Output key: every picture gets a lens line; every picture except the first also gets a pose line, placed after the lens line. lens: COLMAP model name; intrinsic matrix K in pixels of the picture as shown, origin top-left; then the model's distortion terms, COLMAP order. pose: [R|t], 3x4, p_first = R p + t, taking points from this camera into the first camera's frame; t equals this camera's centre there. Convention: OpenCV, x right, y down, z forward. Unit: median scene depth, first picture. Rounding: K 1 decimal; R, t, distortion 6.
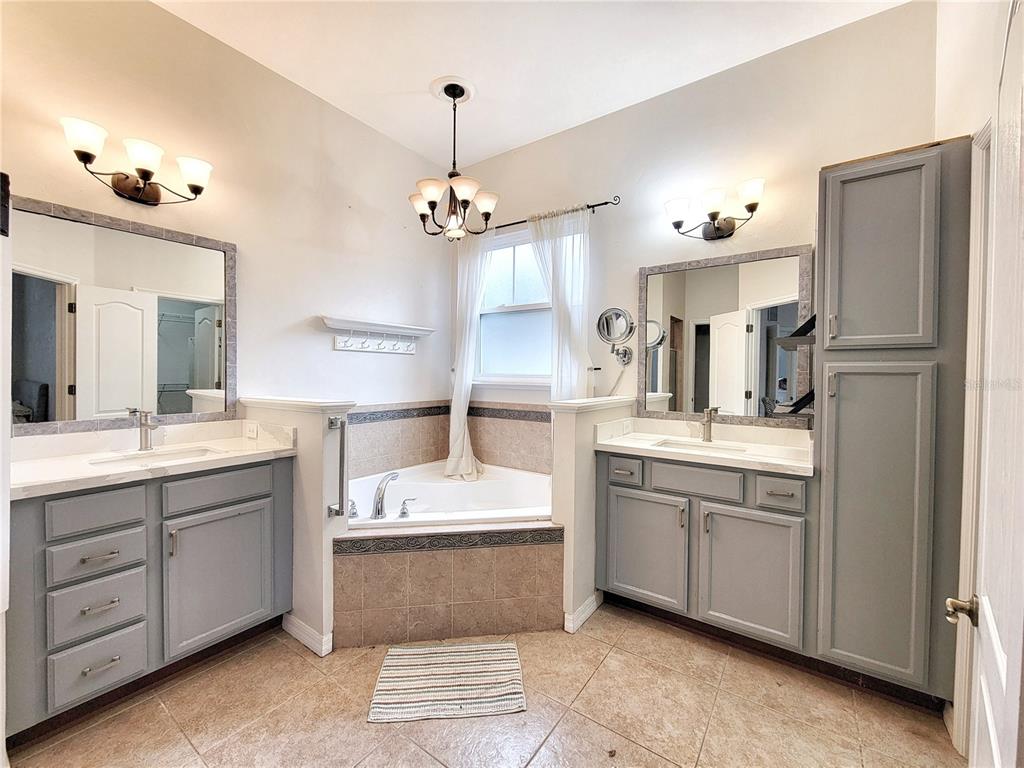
lens RADIAL K [[419.0, 0, 512.4], [0, 419.0, 370.7], [0, 0, 1]] dist [0.001728, 0.000066]
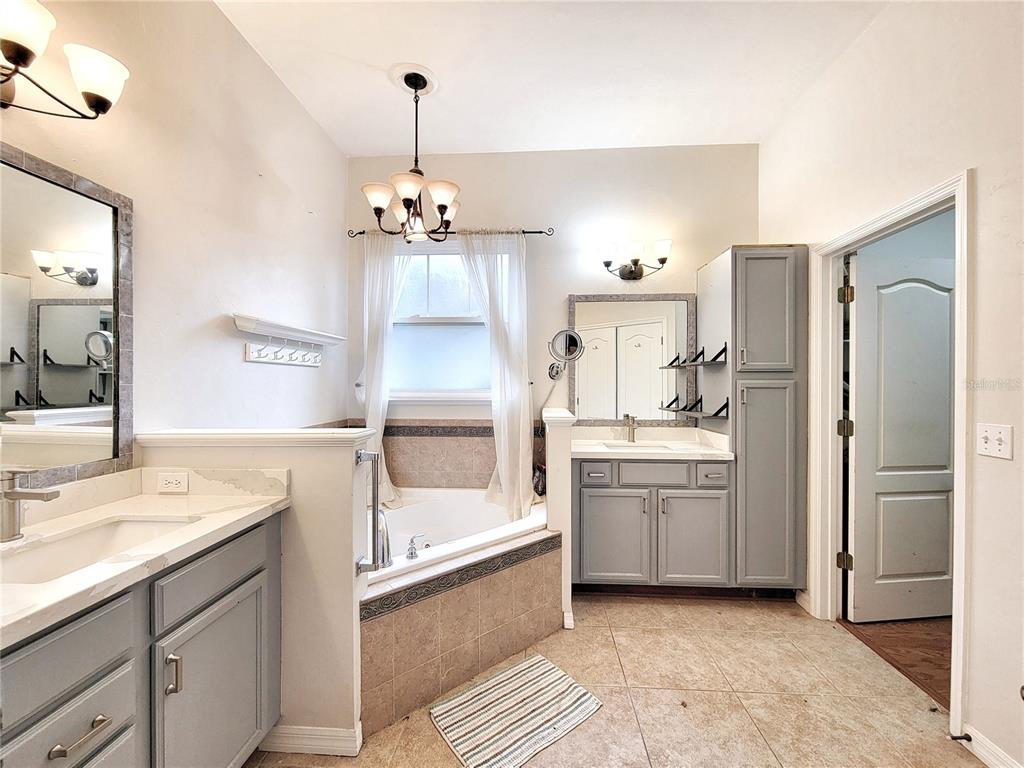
lens RADIAL K [[418.7, 0, 514.3], [0, 418.7, 375.1], [0, 0, 1]] dist [0.001025, 0.000220]
pose [[0.848033, 0.001658, 0.529940, -0.552267], [0.003555, 0.999955, -0.008816, -0.022328], [-0.529931, 0.009360, 0.847989, 0.148441]]
